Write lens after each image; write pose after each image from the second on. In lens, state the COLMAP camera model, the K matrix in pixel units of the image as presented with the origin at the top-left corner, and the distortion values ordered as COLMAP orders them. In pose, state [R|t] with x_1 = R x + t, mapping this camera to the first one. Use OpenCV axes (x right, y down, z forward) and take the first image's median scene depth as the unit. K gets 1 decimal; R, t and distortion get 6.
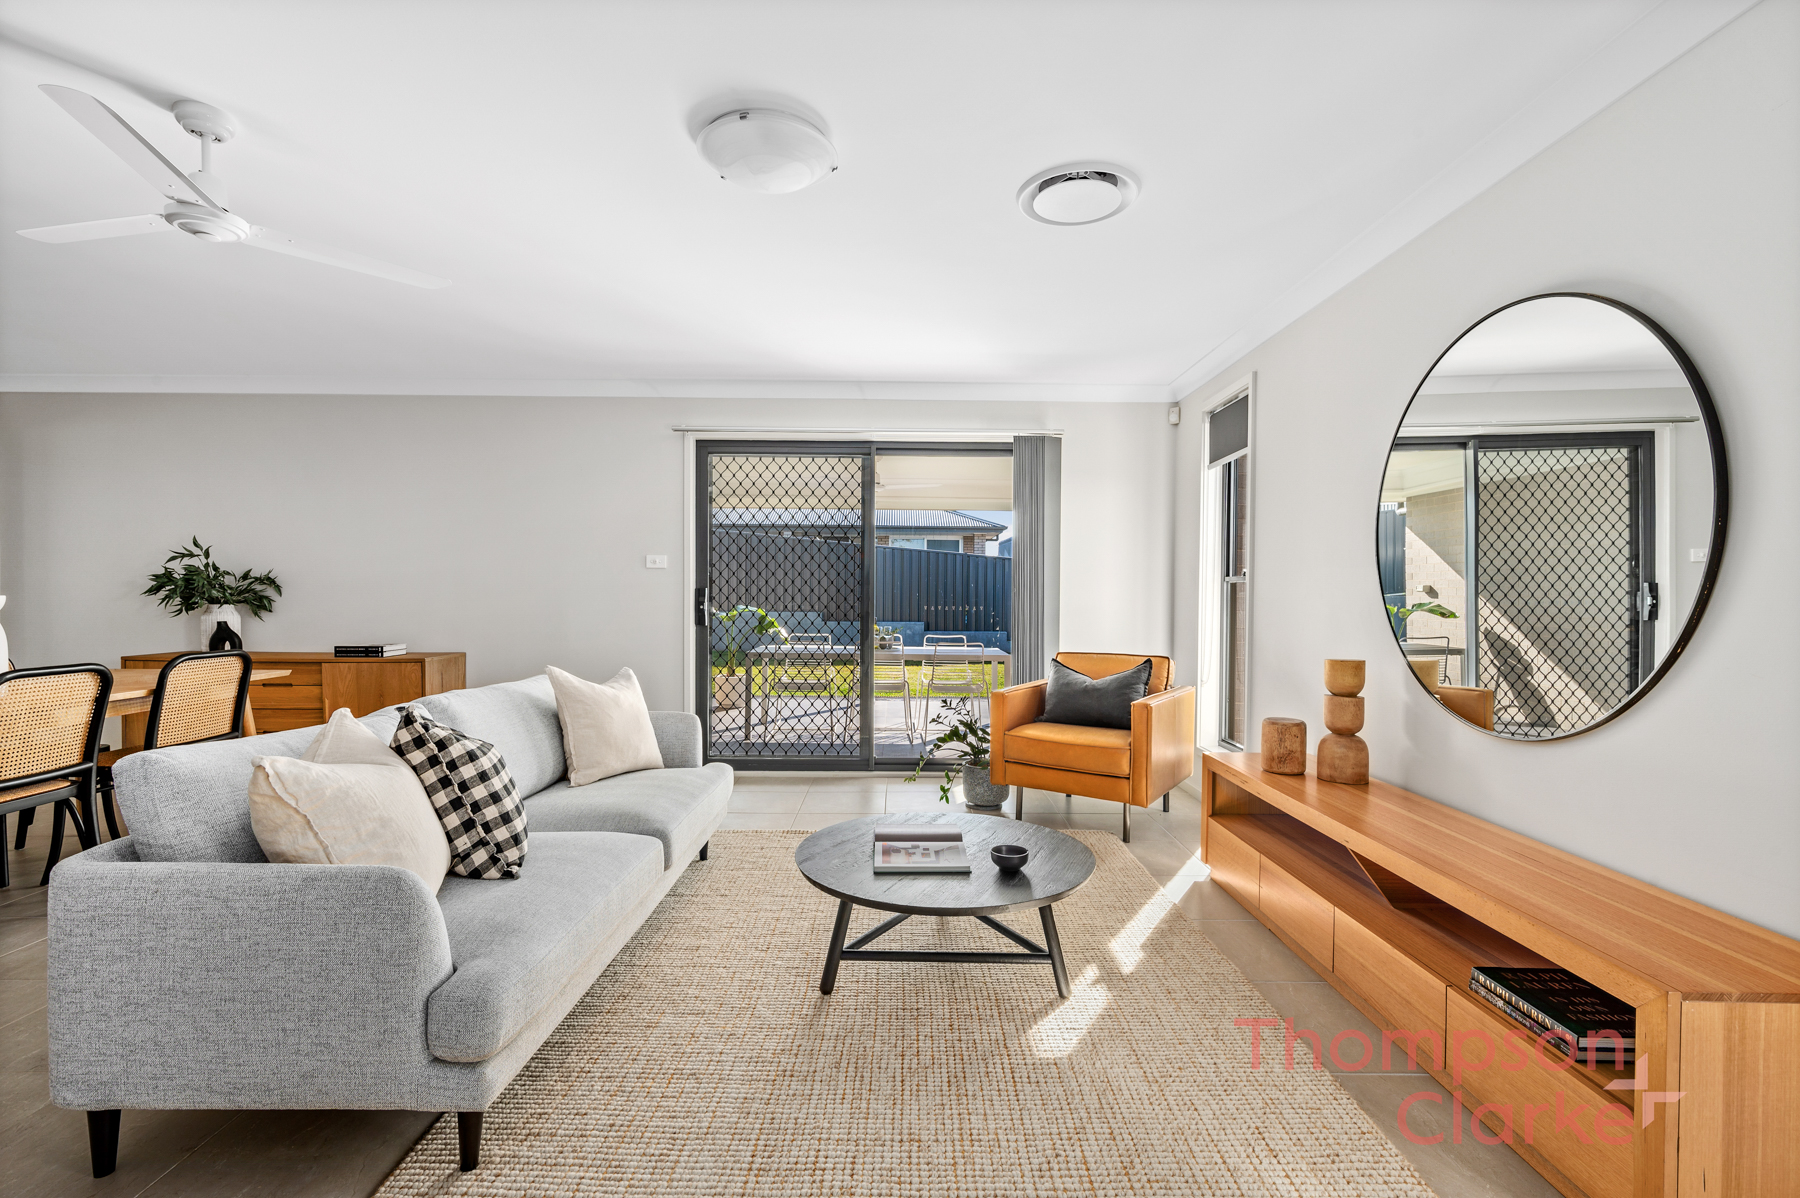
lens RADIAL K [[803.2, 0, 900.0], [0, 803.2, 599.0], [0, 0, 1]] dist [0.000122, 0.000020]
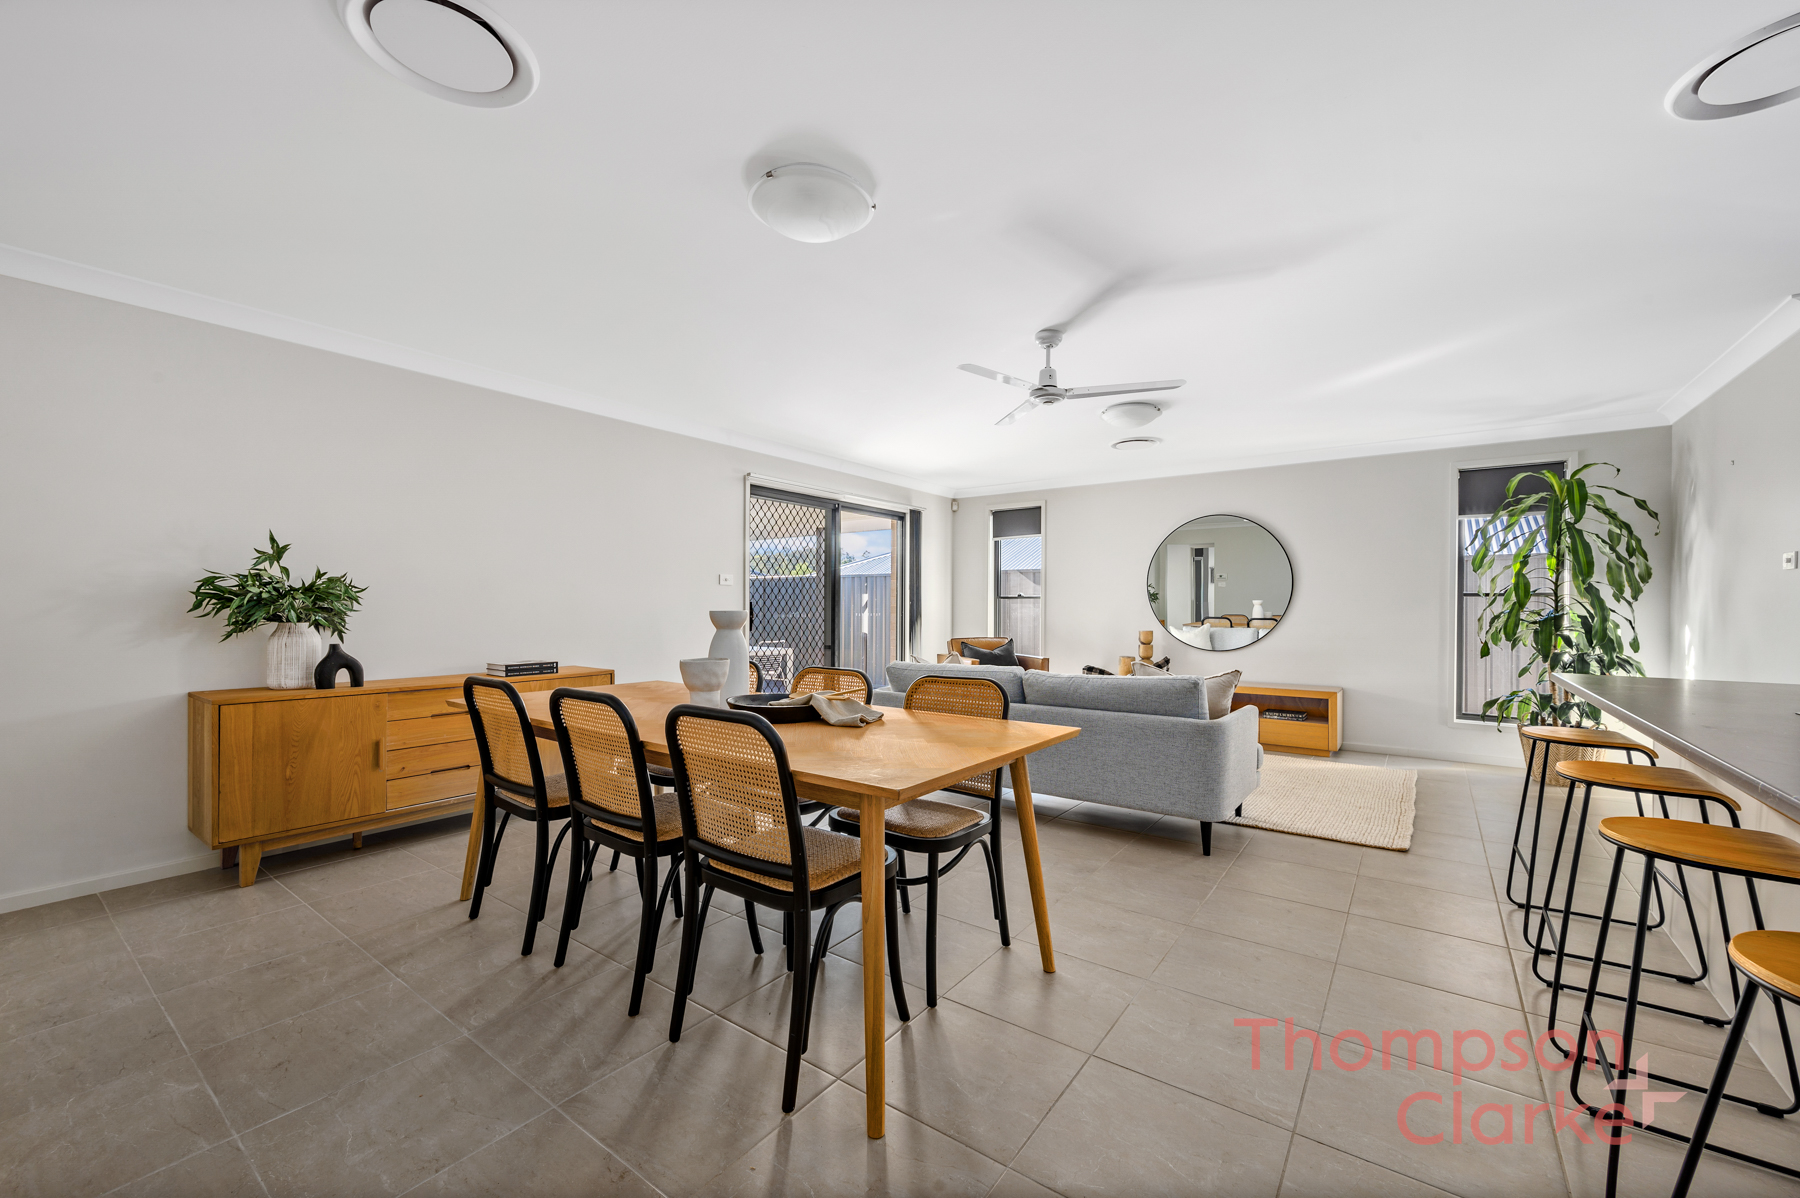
lens RADIAL K [[715.5, 0, 900.0], [0, 715.5, 599.0], [0, 0, 1]] dist [-0.000460, -0.000081]
pose [[0.600102, 0.004647, 0.799910, -1.019605], [0.001572, 0.999974, -0.006989, -0.009650], [-0.799922, 0.005452, 0.600079, 0.146388]]
